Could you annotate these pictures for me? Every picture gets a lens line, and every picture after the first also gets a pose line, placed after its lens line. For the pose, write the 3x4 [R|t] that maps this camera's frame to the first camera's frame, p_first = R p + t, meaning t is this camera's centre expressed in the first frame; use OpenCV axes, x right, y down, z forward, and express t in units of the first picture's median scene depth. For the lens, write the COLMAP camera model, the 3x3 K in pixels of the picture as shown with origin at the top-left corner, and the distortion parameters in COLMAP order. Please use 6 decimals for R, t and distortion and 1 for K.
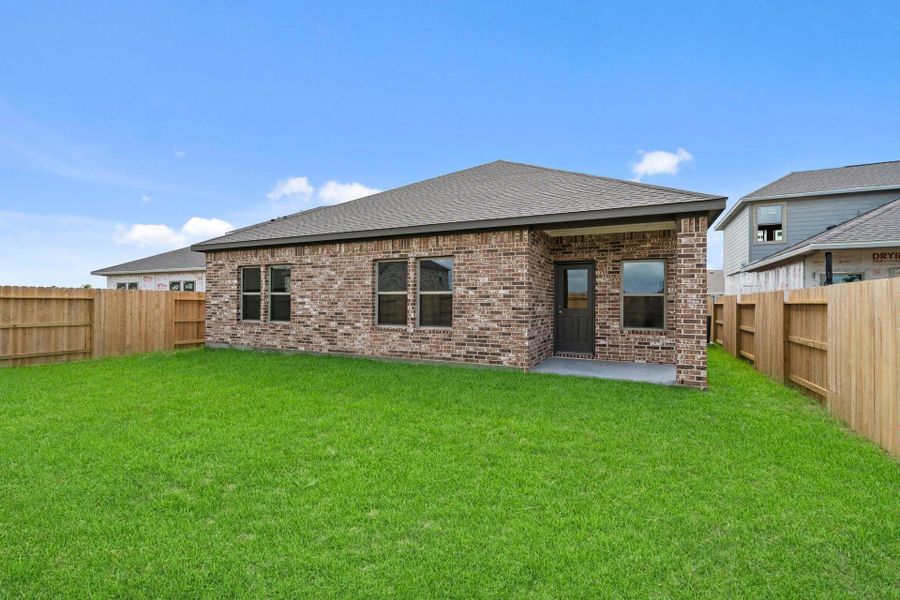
lens RADIAL K [[407.9, 0, 449.2], [0, 407.9, 303.1], [0, 0, 1]] dist [-0.001890, 0.000372]
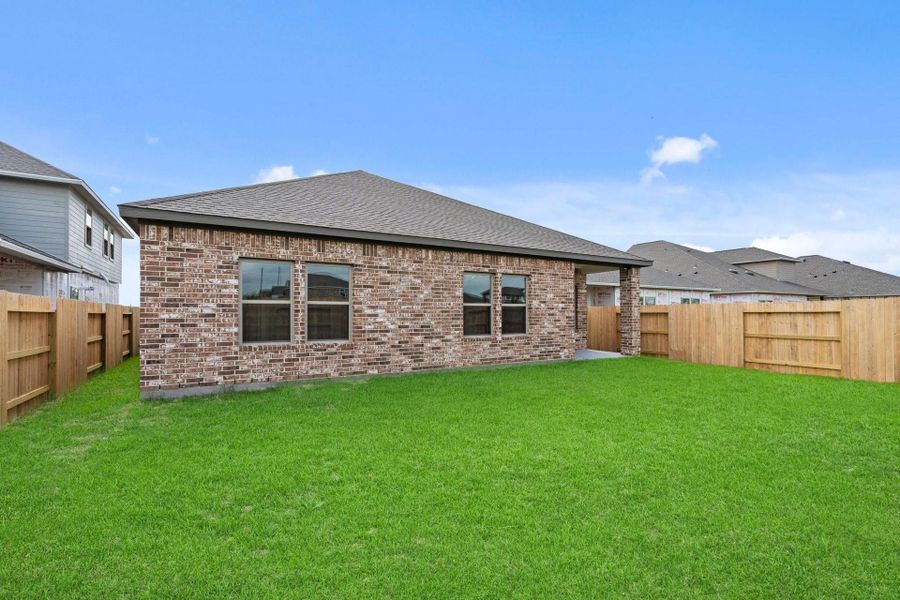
lens RADIAL K [[411.6, 0, 453.1], [0, 411.6, 310.2], [0, 0, 1]] dist [-0.001331, 0.000032]
pose [[0.549661, -0.000505, 0.835388, -1.084509], [0.005114, 0.999983, -0.002761, -0.008062], [-0.835372, 0.005790, 0.549654, 0.481946]]
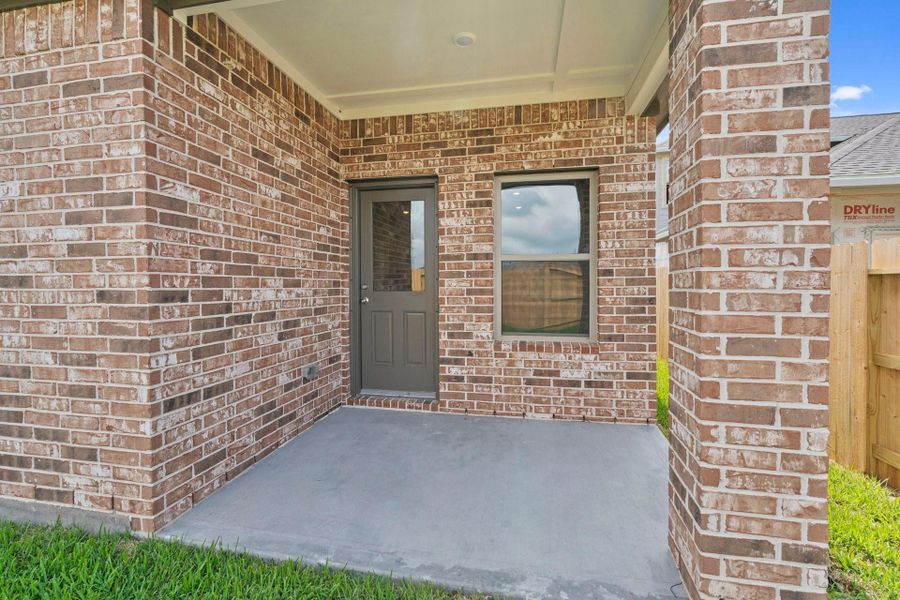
lens RADIAL K [[408.1, 0, 449.6], [0, 408.1, 292.5], [0, 0, 1]] dist [-0.001214, -0.000063]
pose [[0.970030, -0.012596, 0.242660, 0.273461], [0.007975, 0.999768, 0.020016, 0.006713], [-0.242856, -0.017481, 0.969905, 0.604542]]
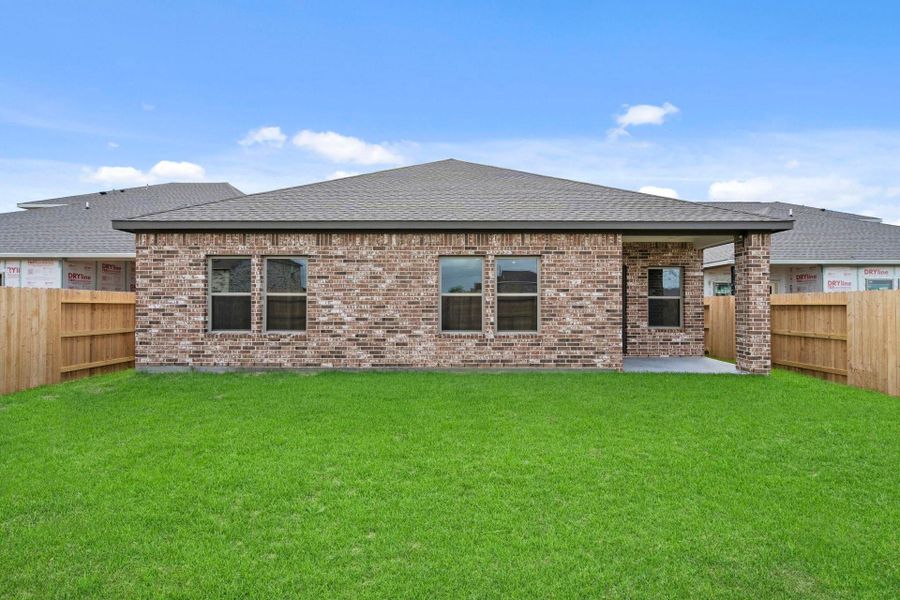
lens RADIAL K [[407.9, 0, 449.2], [0, 407.9, 303.1], [0, 0, 1]] dist [-0.001890, 0.000372]
pose [[0.902369, -0.002752, 0.430955, -0.555163], [0.004480, 0.999985, -0.002995, -0.004021], [-0.430940, 0.004633, 0.902369, 0.224393]]
